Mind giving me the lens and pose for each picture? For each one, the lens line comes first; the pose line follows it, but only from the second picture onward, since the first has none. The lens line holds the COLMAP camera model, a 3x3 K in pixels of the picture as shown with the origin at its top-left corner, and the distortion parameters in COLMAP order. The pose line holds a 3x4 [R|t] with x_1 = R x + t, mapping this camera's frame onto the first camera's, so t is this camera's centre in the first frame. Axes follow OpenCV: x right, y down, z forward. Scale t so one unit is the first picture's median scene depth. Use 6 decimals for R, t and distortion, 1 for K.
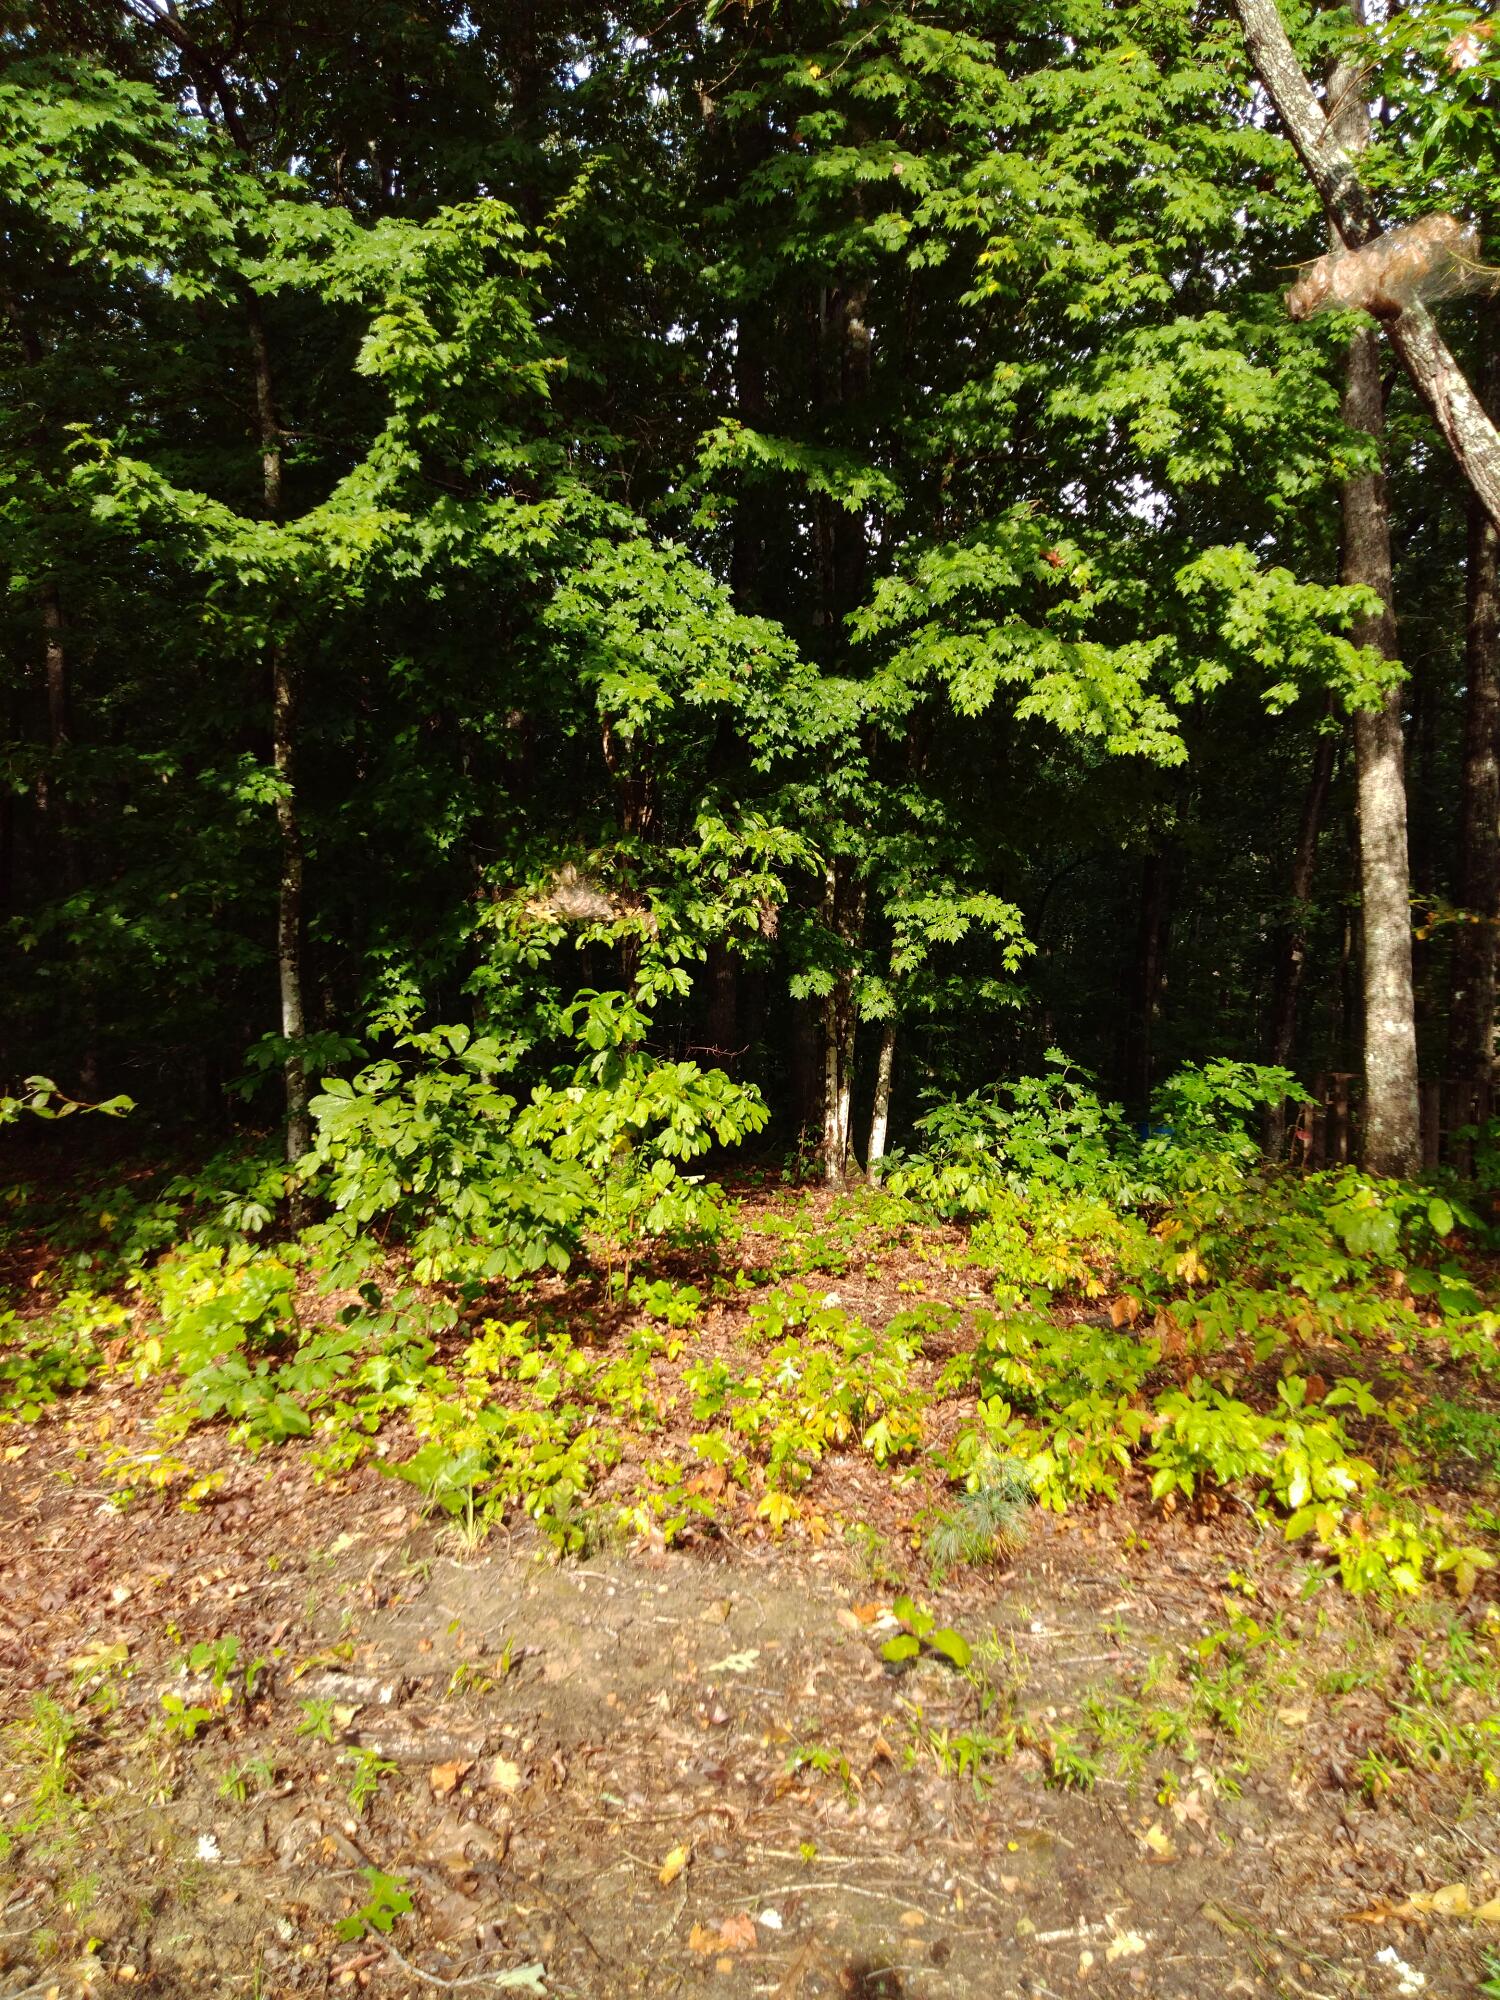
lens RADIAL K [[1346.2, 0, 708.9], [0, 1346.2, 995.3], [0, 0, 1]] dist [0.057102, -0.040828]
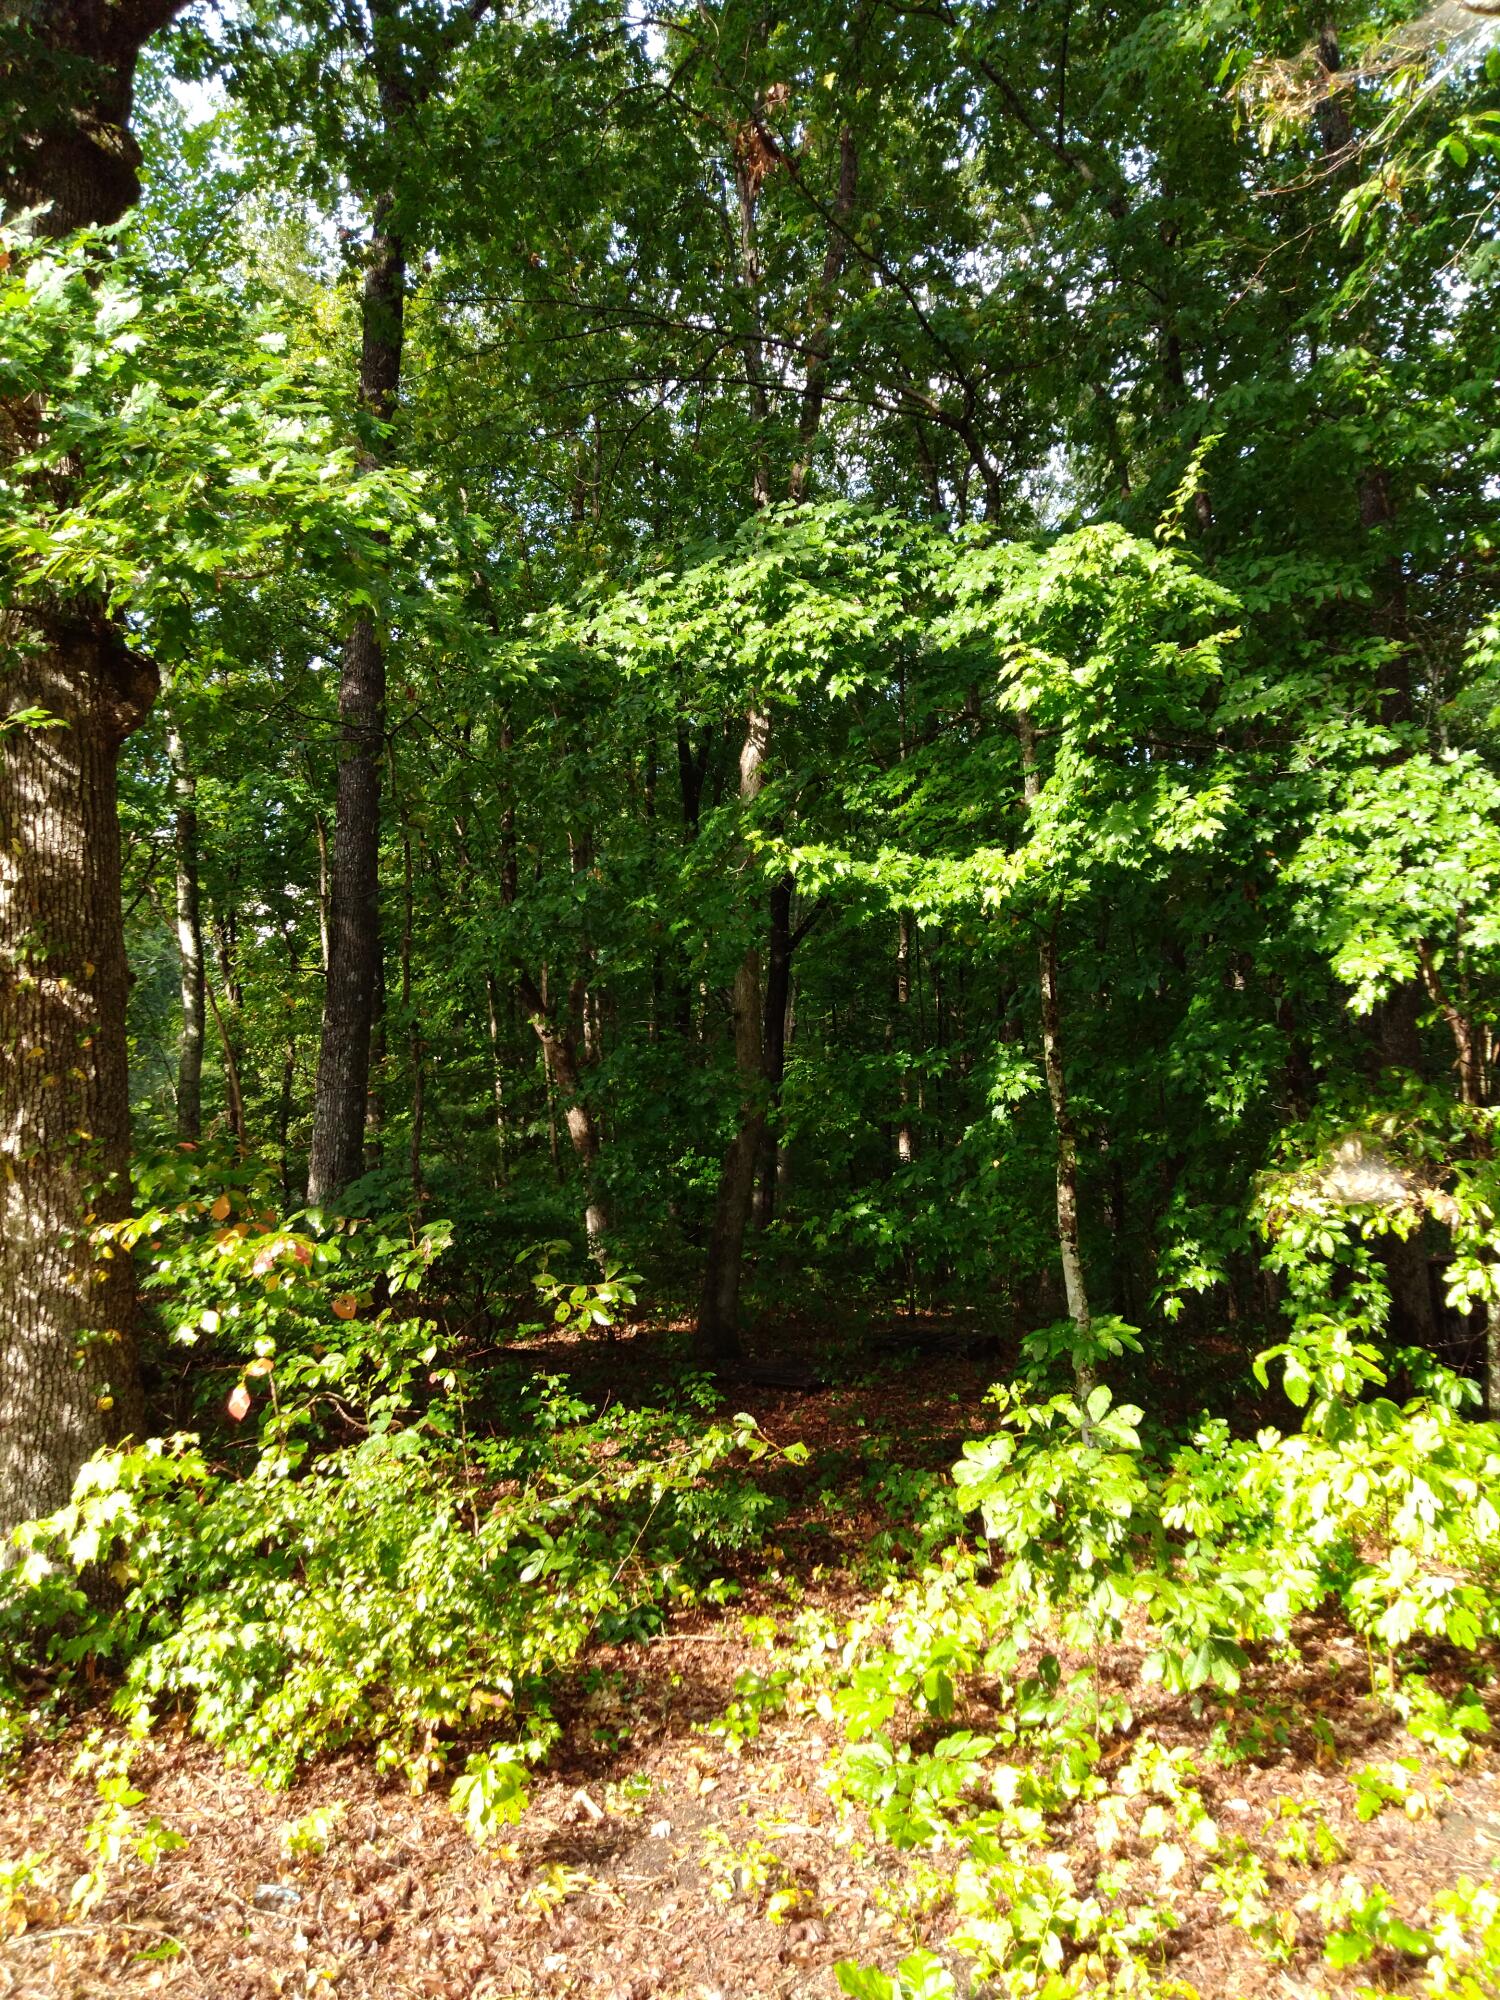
lens RADIAL K [[1380.2, 0, 843.5], [0, 1380.2, 1043.8], [0, 0, 1]] dist [0.131960, -0.128429]
pose [[0.814368, -0.077639, -0.575133, 0.167778], [0.029267, 0.995244, -0.092910, -0.089166], [0.579611, 0.058831, 0.812767, 0.075402]]
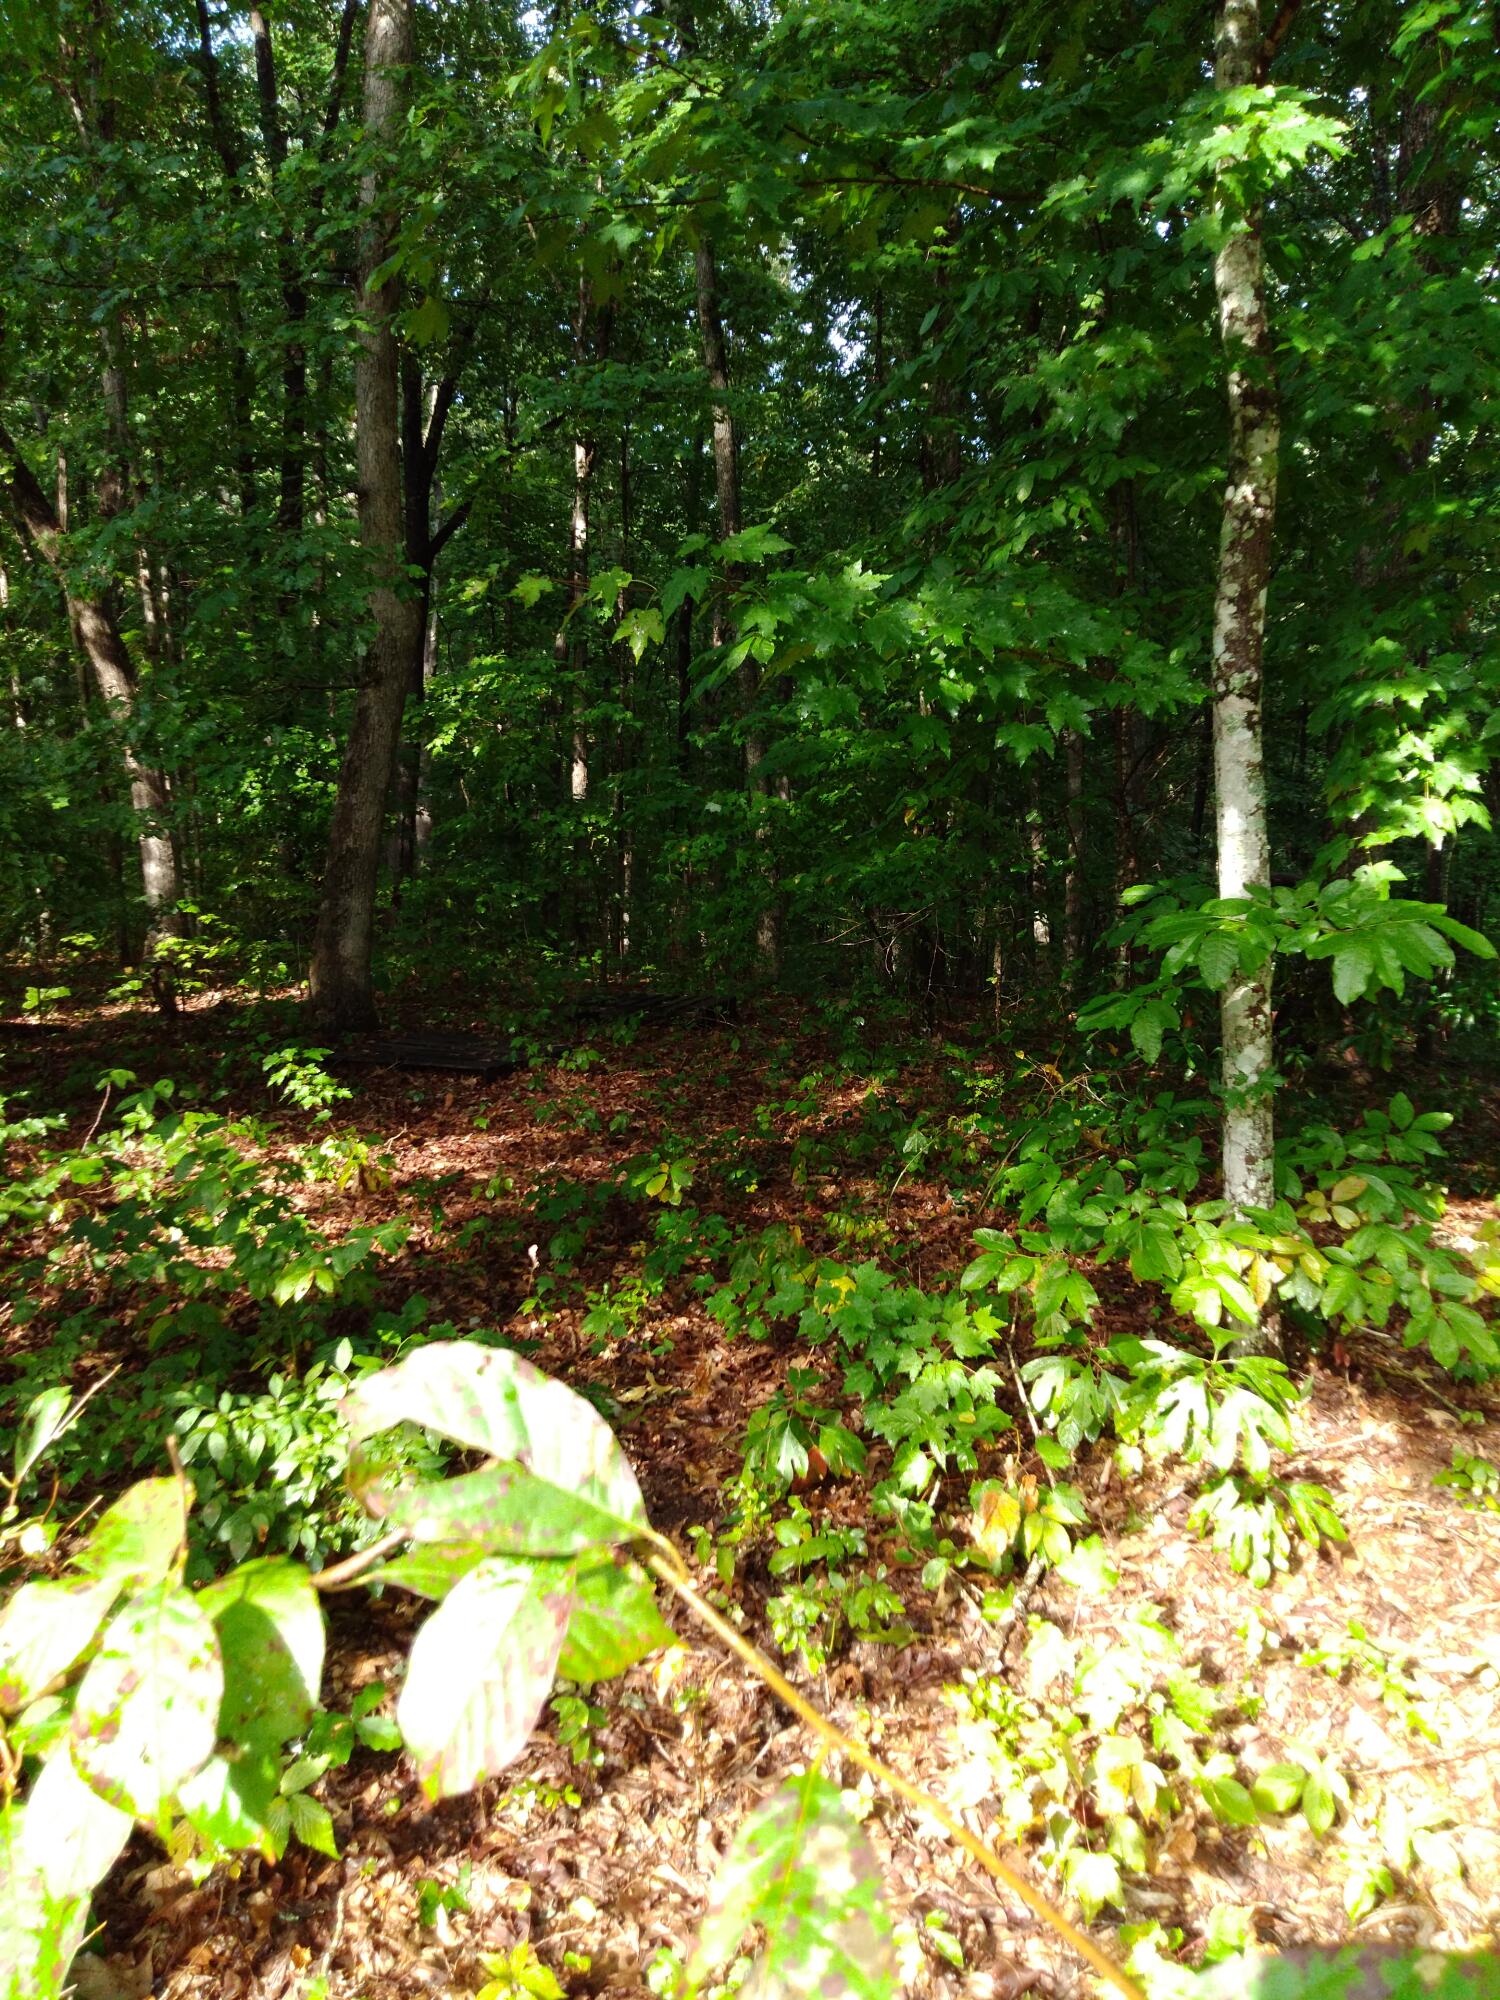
lens RADIAL K [[1444.3, 0, 765.2], [0, 1444.3, 989.2], [0, 0, 1]] dist [0.100995, -0.155110]
pose [[0.910886, 0.022924, -0.412022, -0.286033], [0.017887, 0.995324, 0.094921, 0.016449], [0.412271, -0.093832, 0.906216, 0.606097]]
